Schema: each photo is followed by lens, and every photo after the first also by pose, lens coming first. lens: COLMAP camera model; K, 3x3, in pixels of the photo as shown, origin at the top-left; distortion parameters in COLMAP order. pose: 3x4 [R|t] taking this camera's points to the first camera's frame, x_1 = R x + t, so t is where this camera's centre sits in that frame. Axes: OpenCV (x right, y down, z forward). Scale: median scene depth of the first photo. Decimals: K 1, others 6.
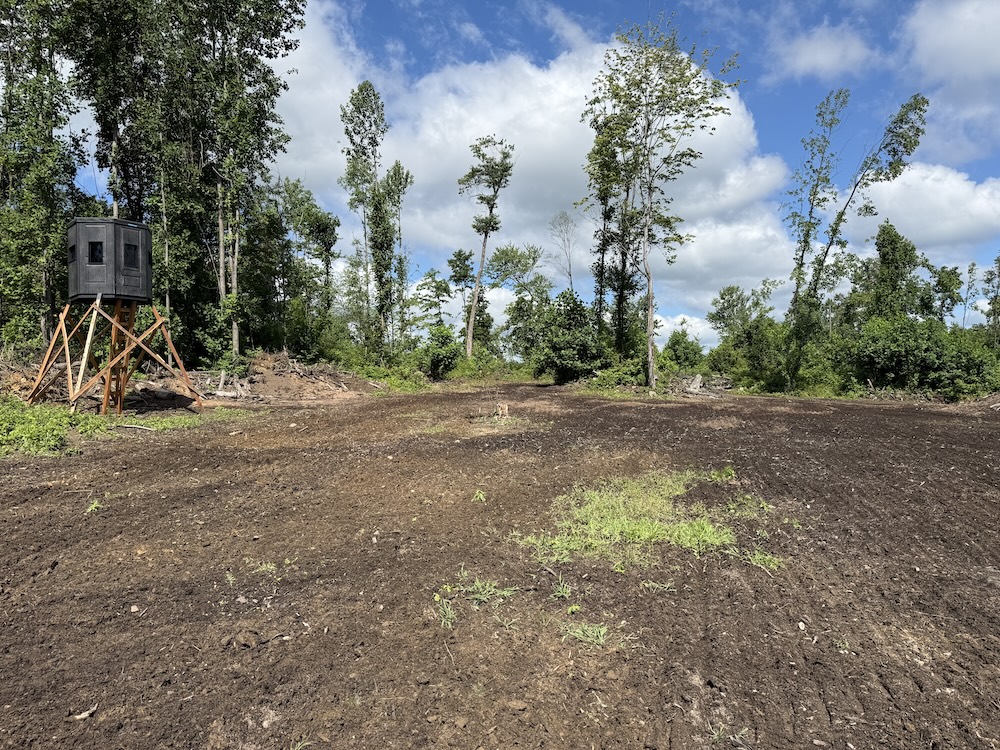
lens RADIAL K [[713.1, 0, 497.8], [0, 713.1, 369.0], [0, 0, 1]] dist [0.030923, -0.010492]
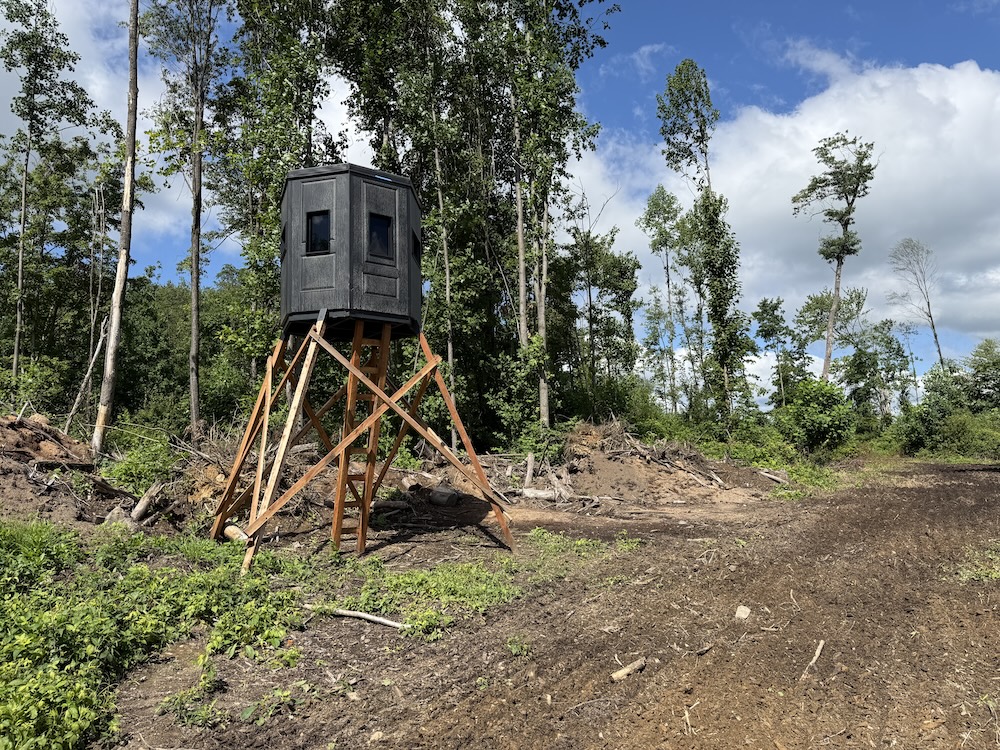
lens RADIAL K [[713.1, 0, 500.0], [0, 713.1, 375.4], [0, 0, 1]] dist [0.030923, -0.010492]
pose [[0.932400, -0.044266, -0.358706, -0.172111], [0.011348, 0.995568, -0.093361, -0.007234], [0.361249, 0.082979, 0.928770, 0.385669]]
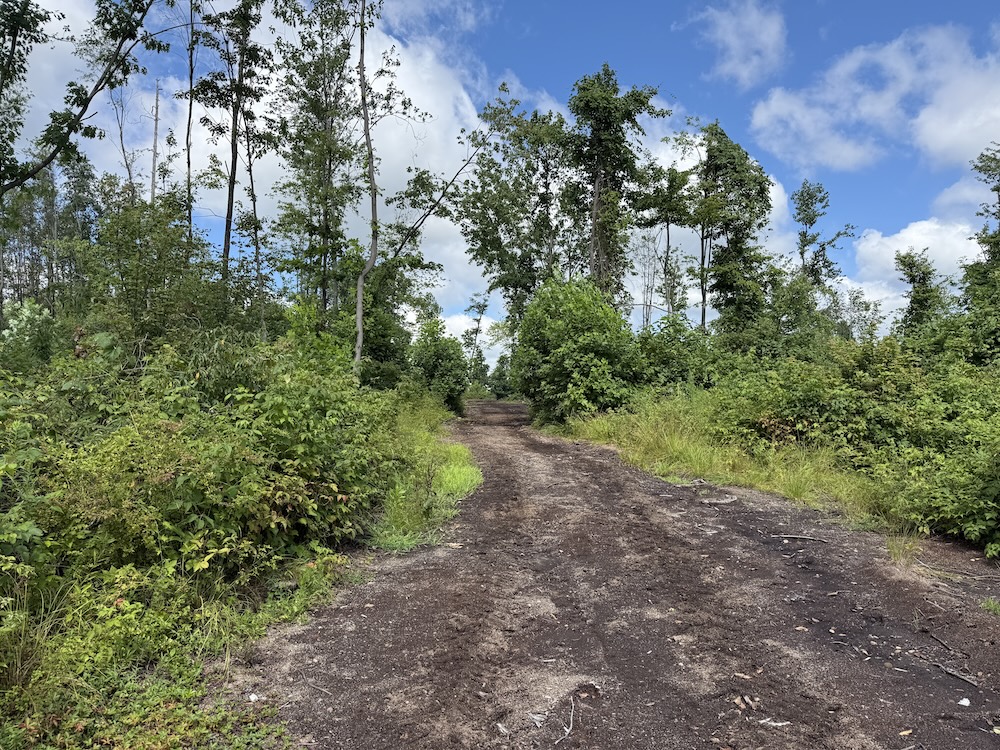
lens RADIAL K [[713.1, 0, 500.1], [0, 713.1, 376.9], [0, 0, 1]] dist [0.030923, -0.010492]
pose [[0.999703, 0.001472, -0.024345, 0.236489], [-0.002322, 0.999388, -0.034910, 0.042263], [0.024279, 0.034956, 0.999094, -2.582276]]
